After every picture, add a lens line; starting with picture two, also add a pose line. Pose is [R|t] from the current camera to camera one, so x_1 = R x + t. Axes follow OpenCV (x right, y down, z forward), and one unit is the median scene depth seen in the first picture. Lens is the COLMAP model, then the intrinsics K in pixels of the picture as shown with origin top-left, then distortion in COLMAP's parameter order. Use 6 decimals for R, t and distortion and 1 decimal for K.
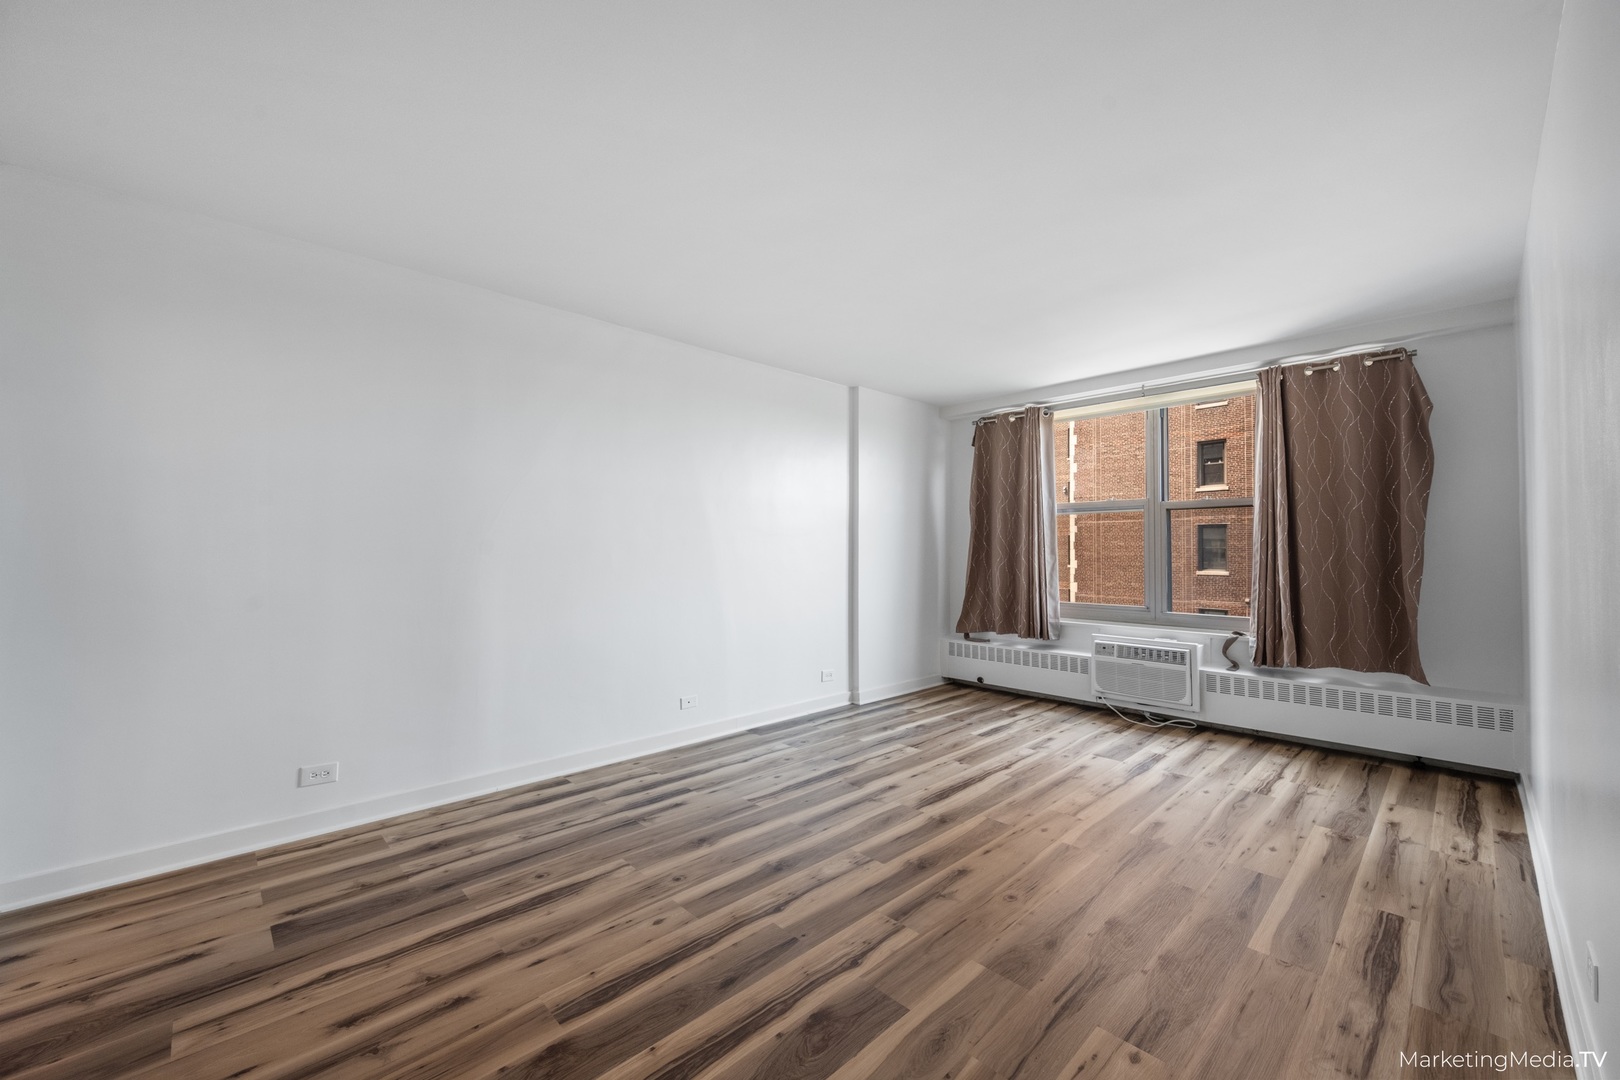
lens RADIAL K [[636.3, 0, 810.0], [0, 636.3, 540.0], [0, 0, 1]] dist [-0.000953, -0.000181]
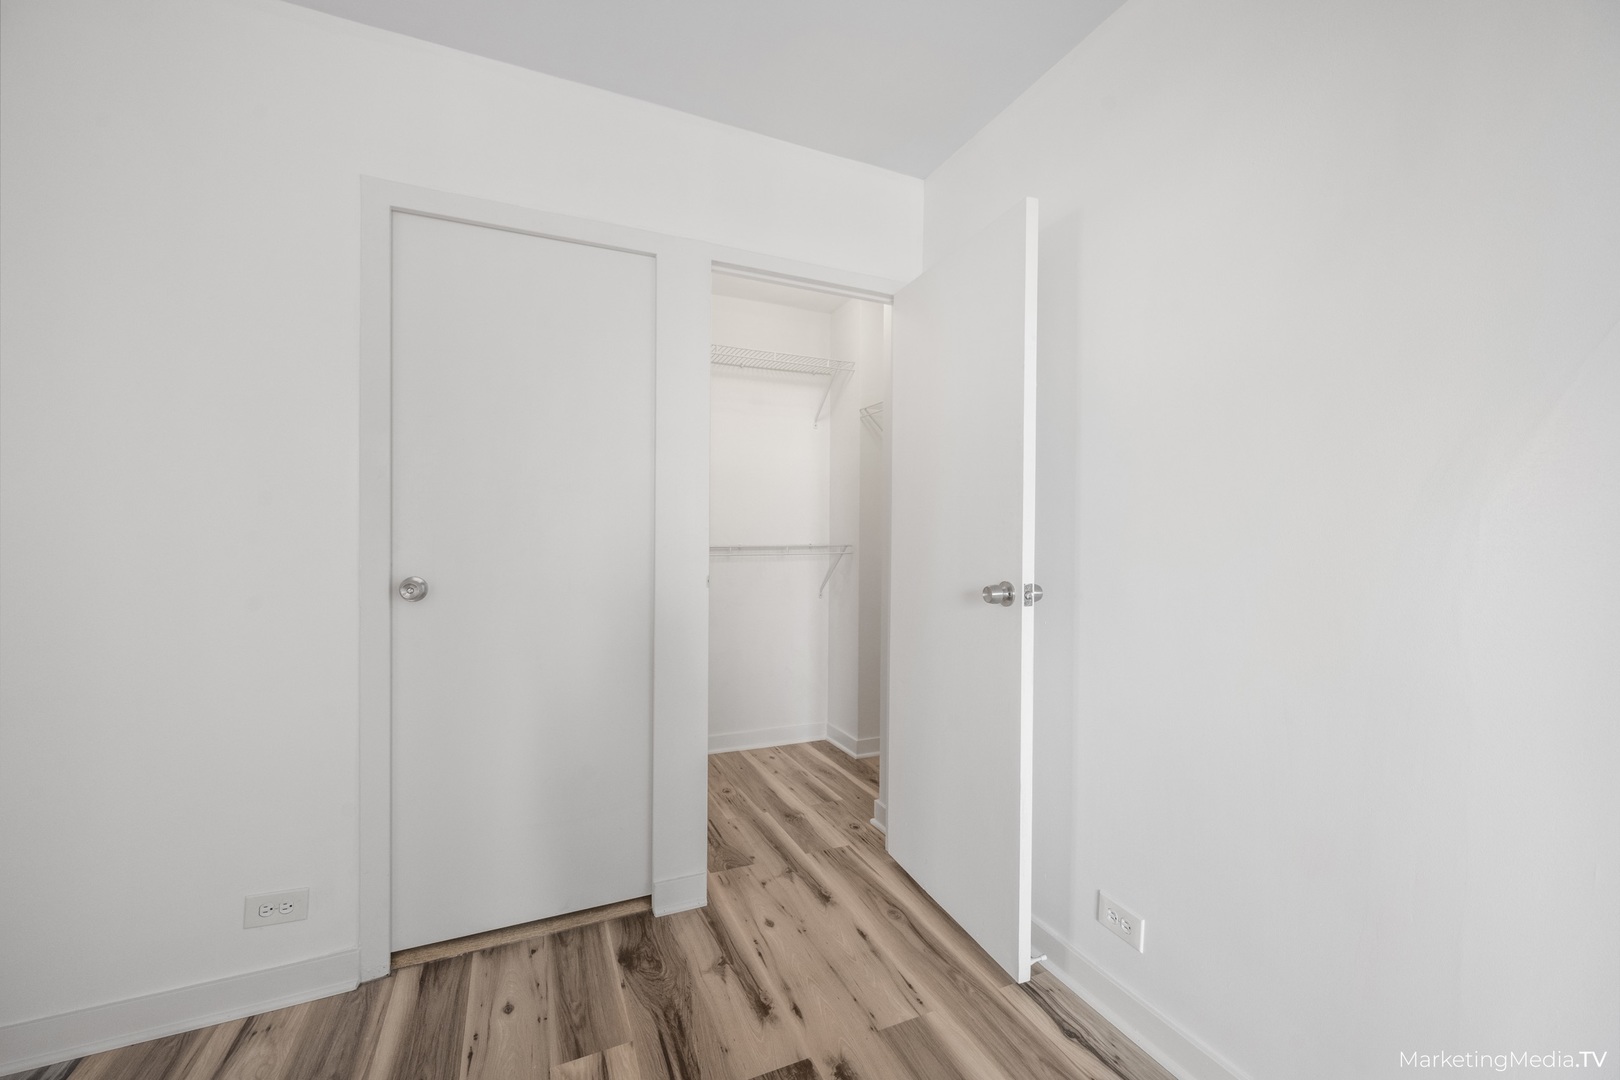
lens RADIAL K [[636.3, 0, 810.0], [0, 636.3, 540.0], [0, 0, 1]] dist [-0.000953, -0.000181]
pose [[-0.331929, 0.006592, -0.943281, -0.185193], [0.010473, 0.999940, 0.003303, 0.026075], [0.943246, -0.008783, -0.331978, 1.260619]]
